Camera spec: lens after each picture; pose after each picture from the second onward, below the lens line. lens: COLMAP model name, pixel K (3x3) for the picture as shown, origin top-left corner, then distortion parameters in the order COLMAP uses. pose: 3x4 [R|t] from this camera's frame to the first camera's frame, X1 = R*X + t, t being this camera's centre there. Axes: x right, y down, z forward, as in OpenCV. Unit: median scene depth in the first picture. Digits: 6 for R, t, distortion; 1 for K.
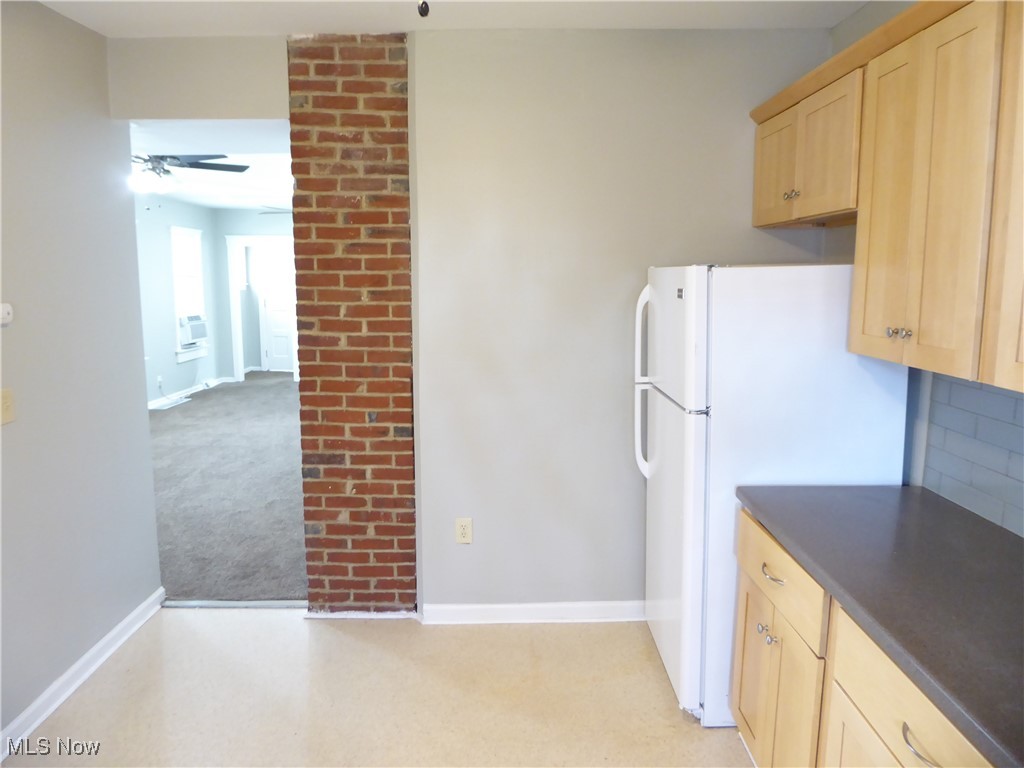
lens RADIAL K [[748.7, 0, 512.0], [0, 748.7, 384.0], [0, 0, 1]] dist [0.011628, 0.002232]
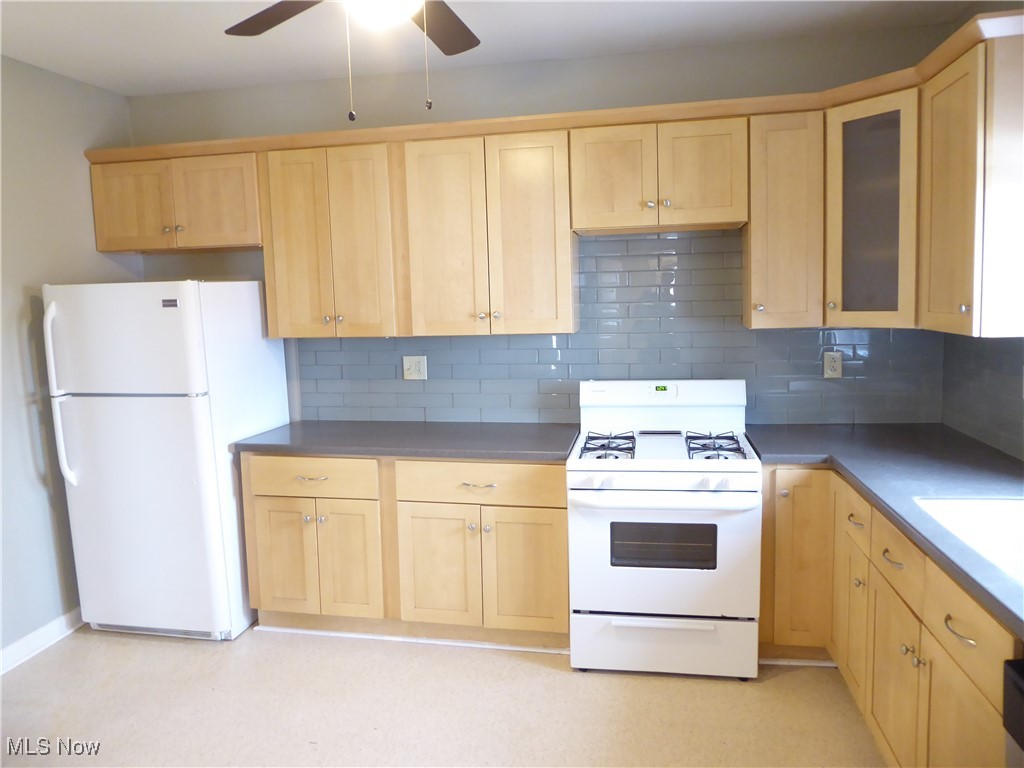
lens RADIAL K [[728.1, 0, 514.9], [0, 728.1, 390.0], [0, 0, 1]] dist [-0.013229, -0.005832]
pose [[0.204777, -0.134438, 0.969532, -0.837552], [0.160789, 0.981687, 0.102163, -0.010523], [-0.965512, 0.134969, 0.222643, 0.201025]]
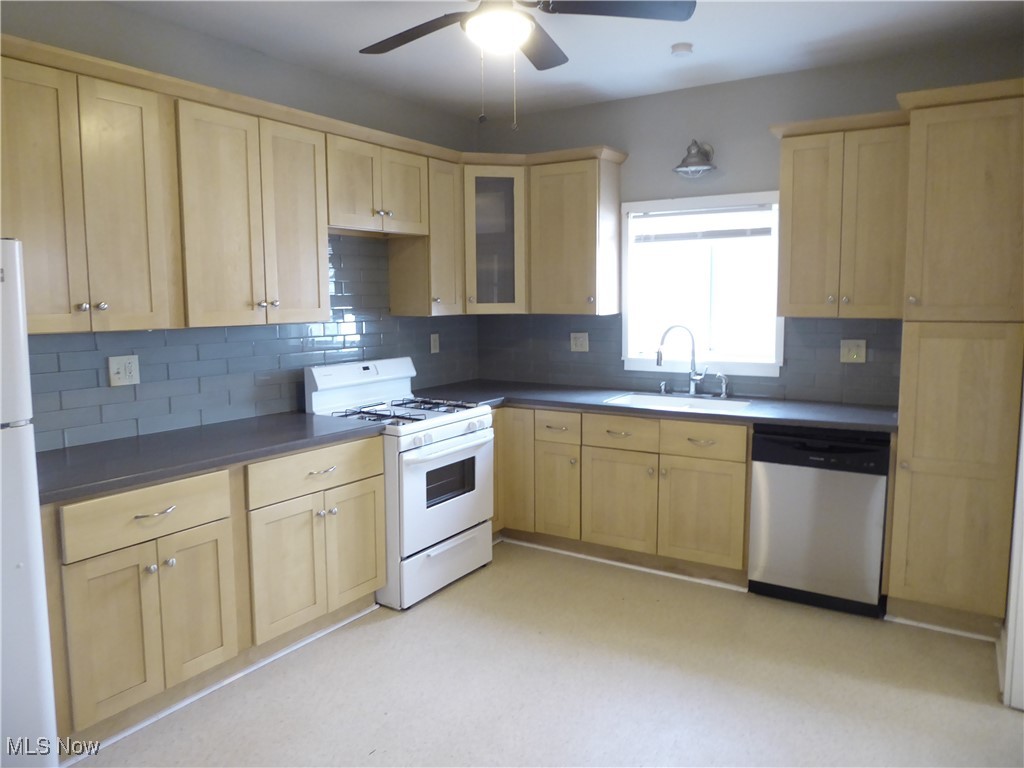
lens RADIAL K [[748.7, 0, 512.0], [0, 748.7, 384.0], [0, 0, 1]] dist [0.011628, 0.002232]
pose [[-0.837392, -0.064258, 0.542813, -0.637947], [0.075847, 0.969799, 0.231814, -0.147864], [-0.541315, 0.235290, -0.807228, 1.347634]]
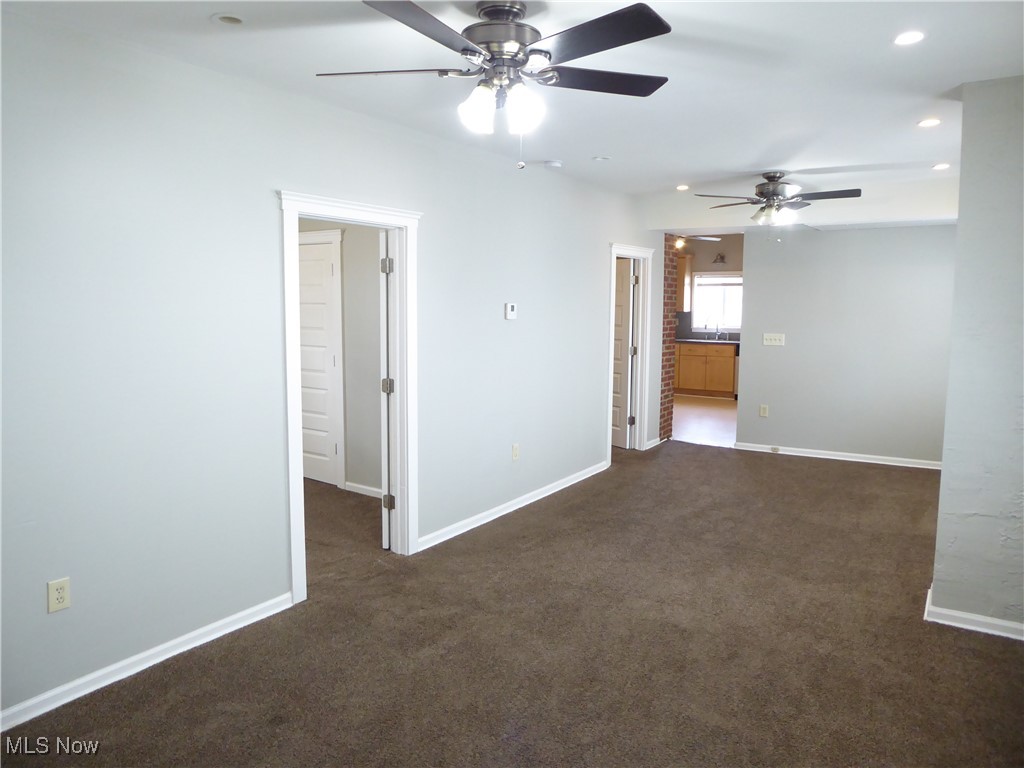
lens RADIAL K [[748.7, 0, 512.0], [0, 748.7, 384.0], [0, 0, 1]] dist [0.011628, 0.002232]
pose [[-0.829241, -0.071569, 0.554290, -1.680557], [0.066380, 0.972135, 0.224828, -0.606499], [-0.554935, 0.223230, -0.801383, 4.479257]]
